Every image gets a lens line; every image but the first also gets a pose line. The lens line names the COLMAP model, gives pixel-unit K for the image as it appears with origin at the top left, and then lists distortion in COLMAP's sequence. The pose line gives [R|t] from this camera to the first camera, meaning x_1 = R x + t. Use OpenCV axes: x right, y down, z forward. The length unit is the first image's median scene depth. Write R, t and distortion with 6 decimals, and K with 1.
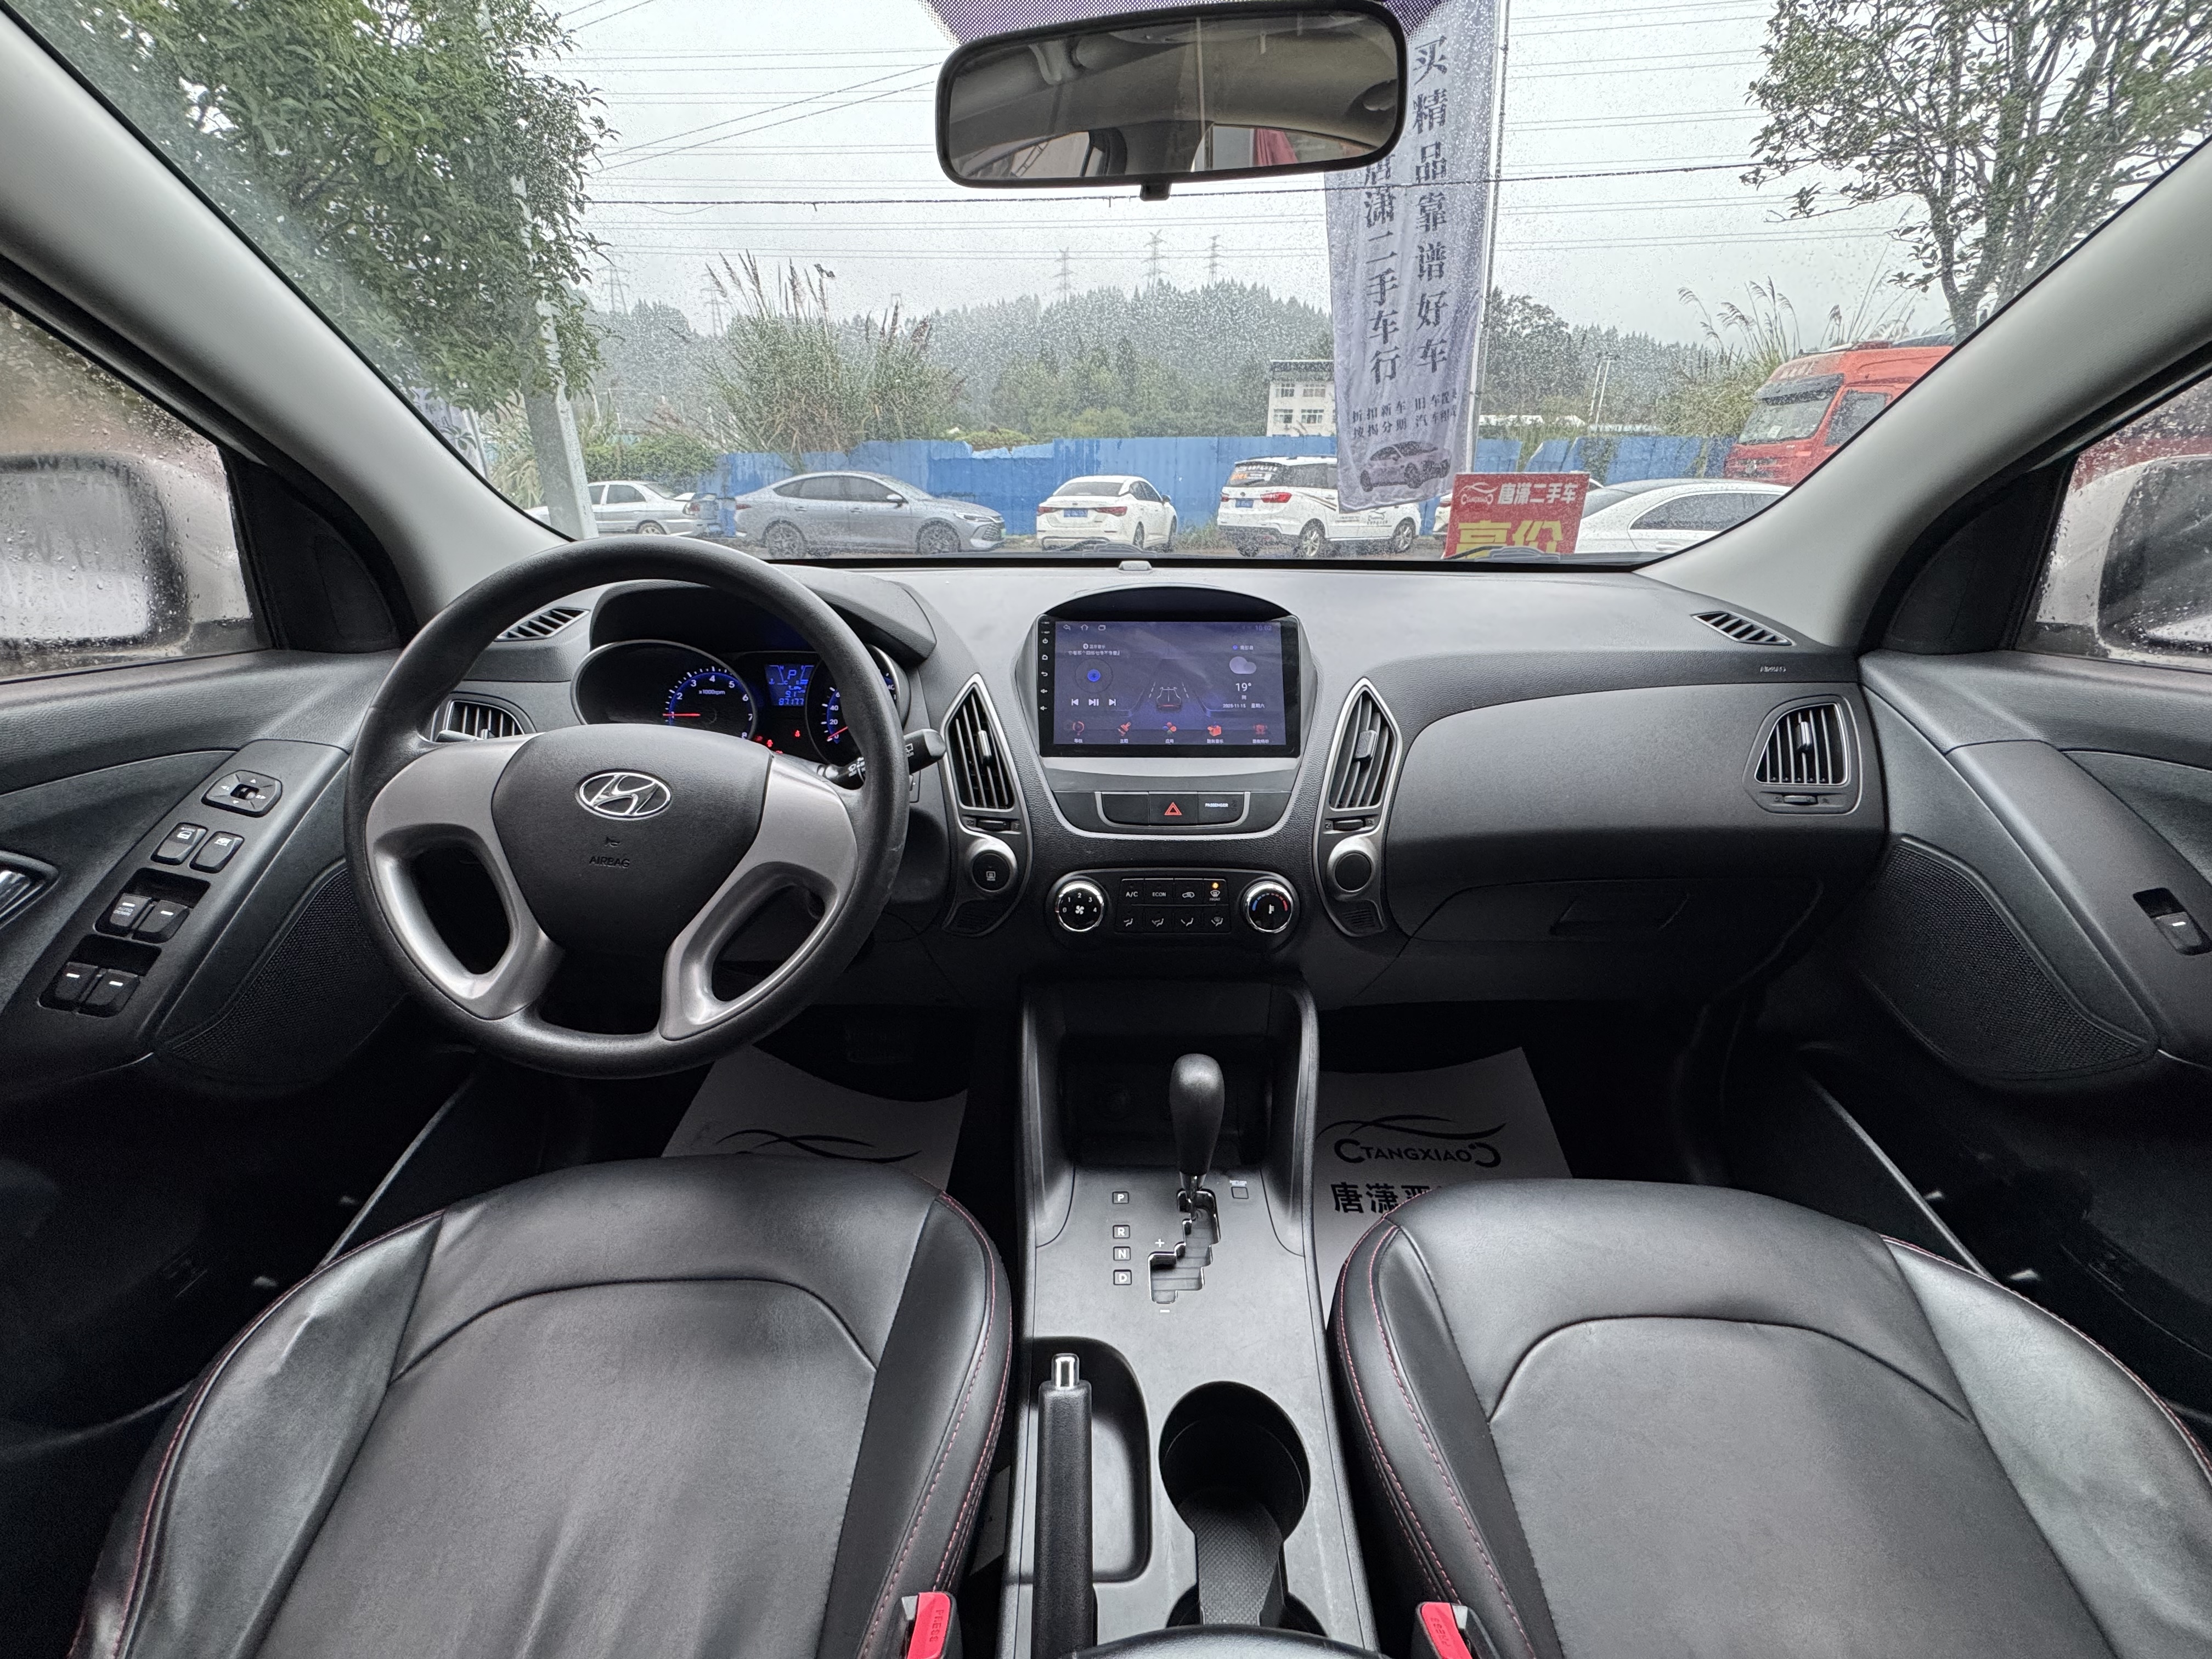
lens RADIAL K [[897.2, 0, 1112.2], [0, 897.2, 819.7], [0, 0, 1]] dist [-0.001361, 0.000254]
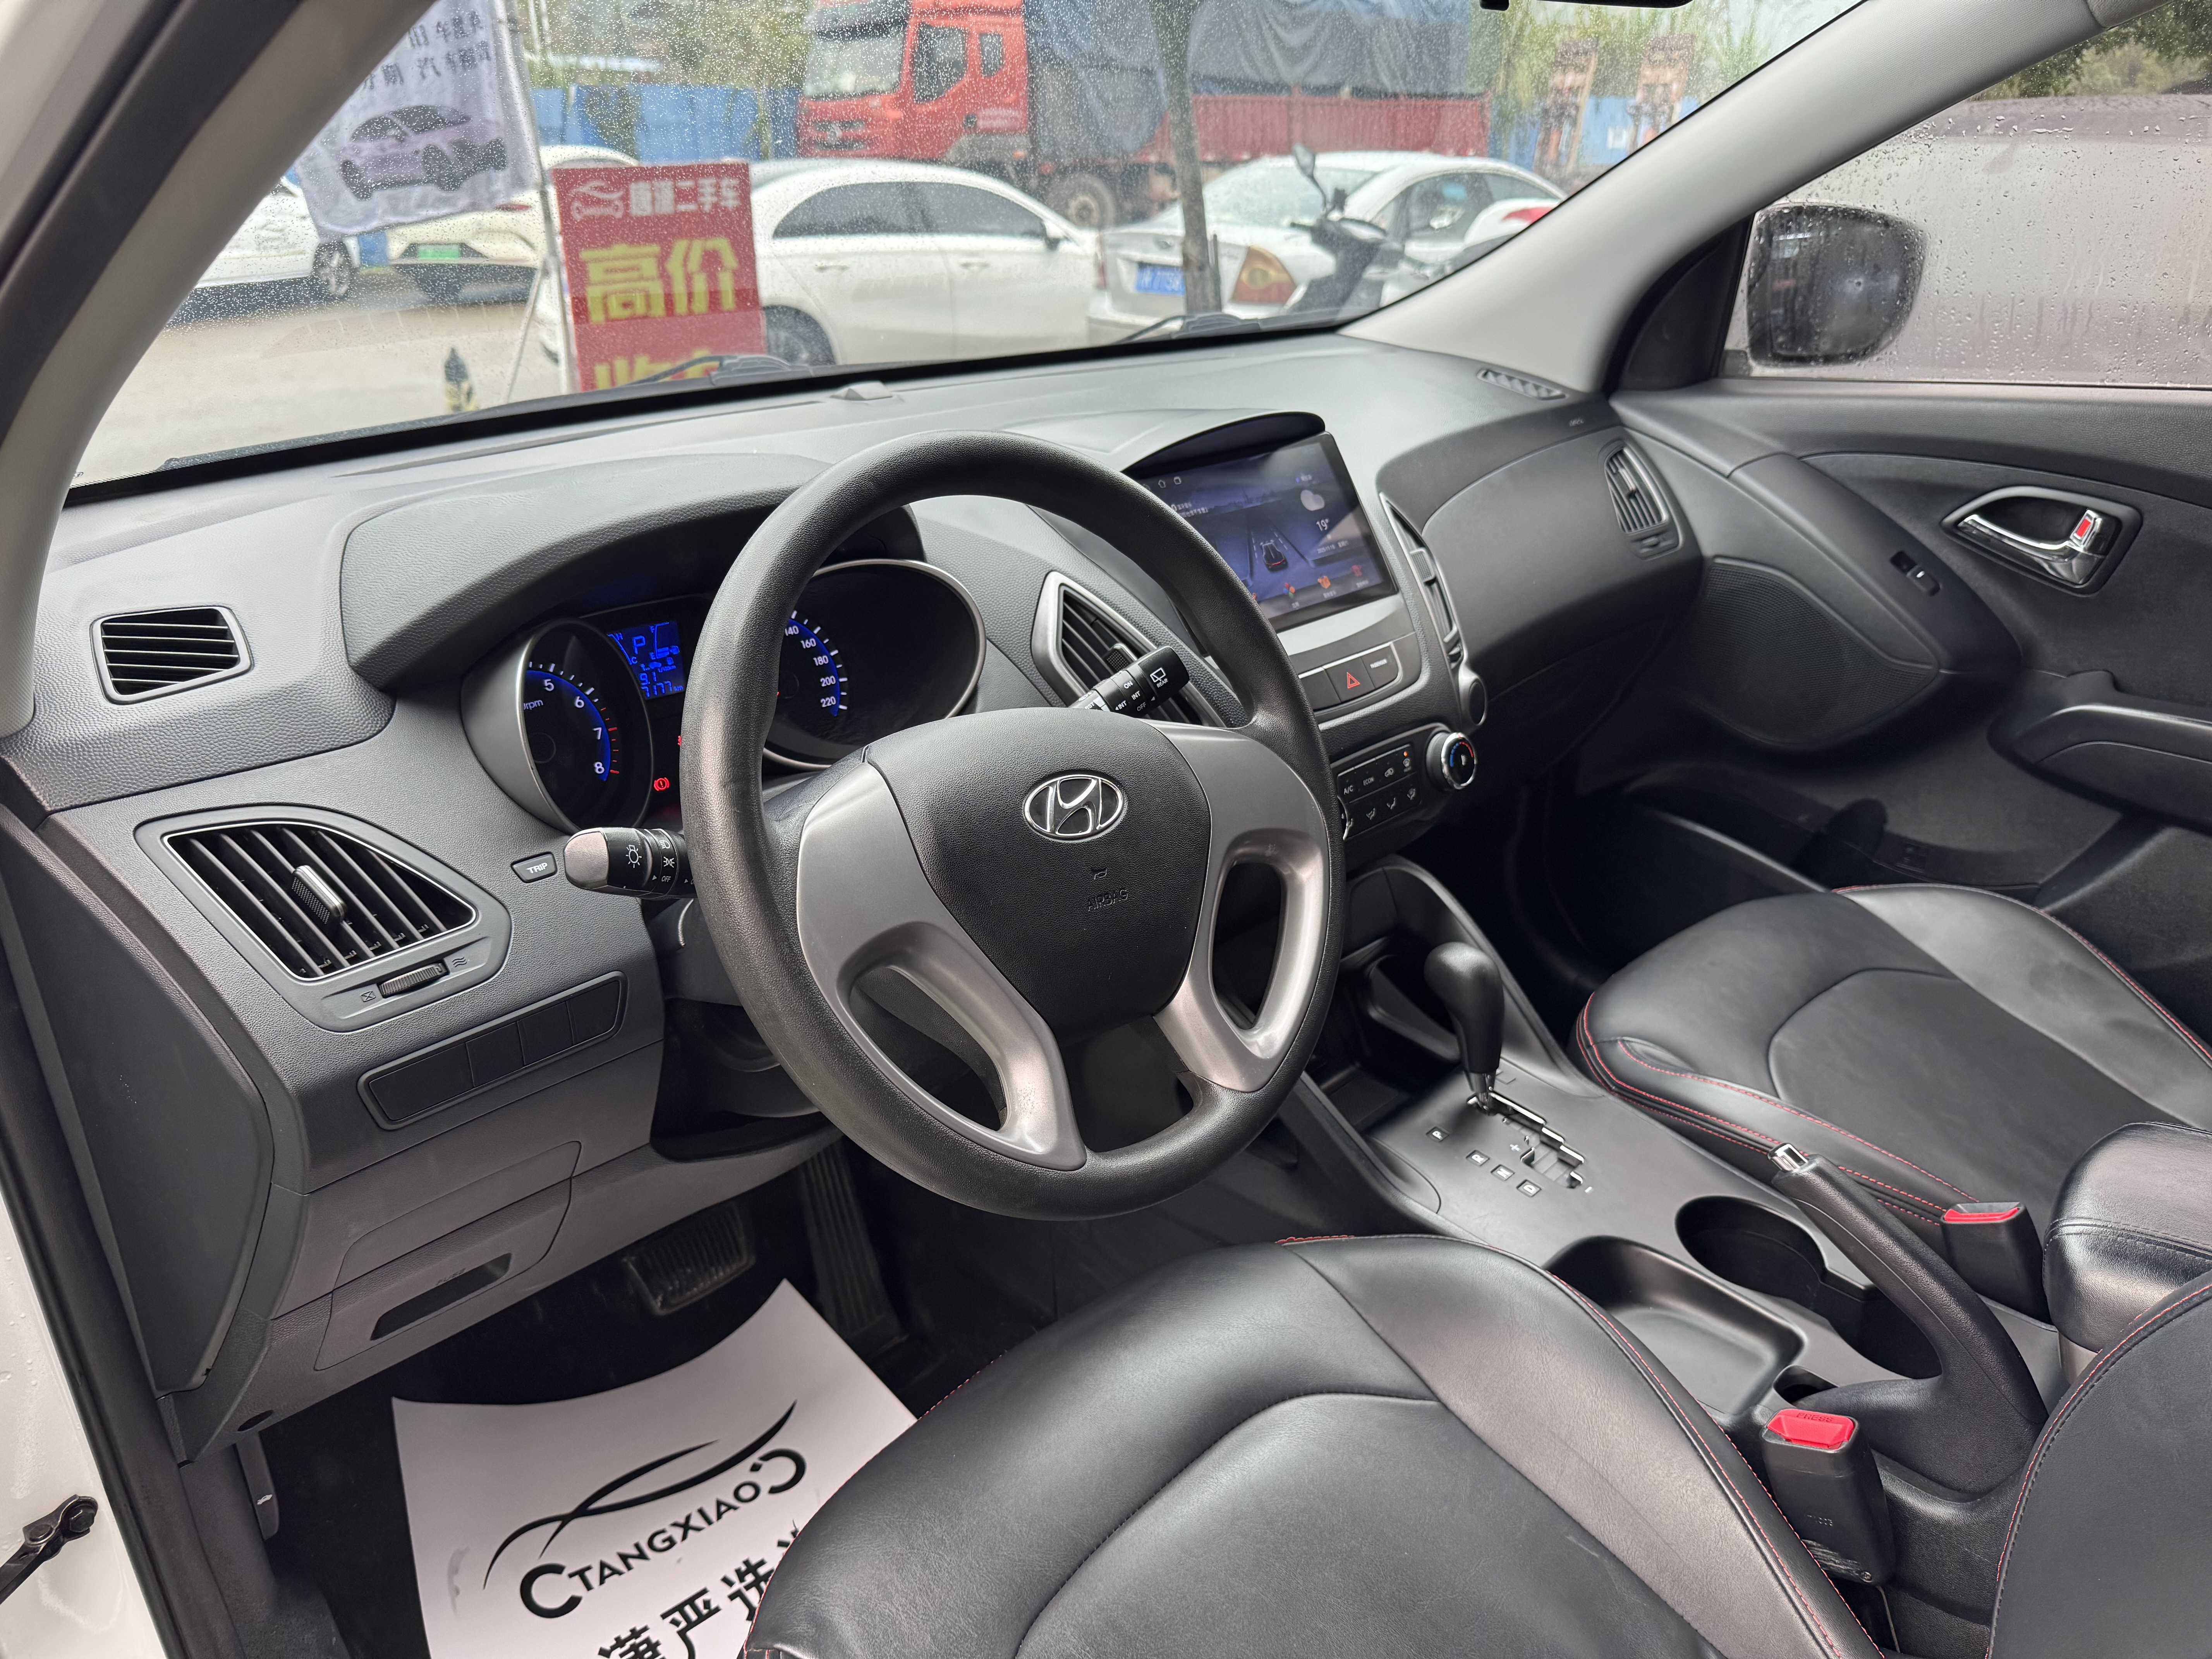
lens RADIAL K [[1589.5, 0, 1089.5], [0, 1589.5, 795.4], [0, 0, 1]] dist [0.034597, -0.021091]
pose [[0.715056, -0.276184, 0.642197, -0.139234], [0.262905, 0.957451, 0.119030, -0.019047], [-0.647746, 0.083724, 0.757242, 0.005498]]
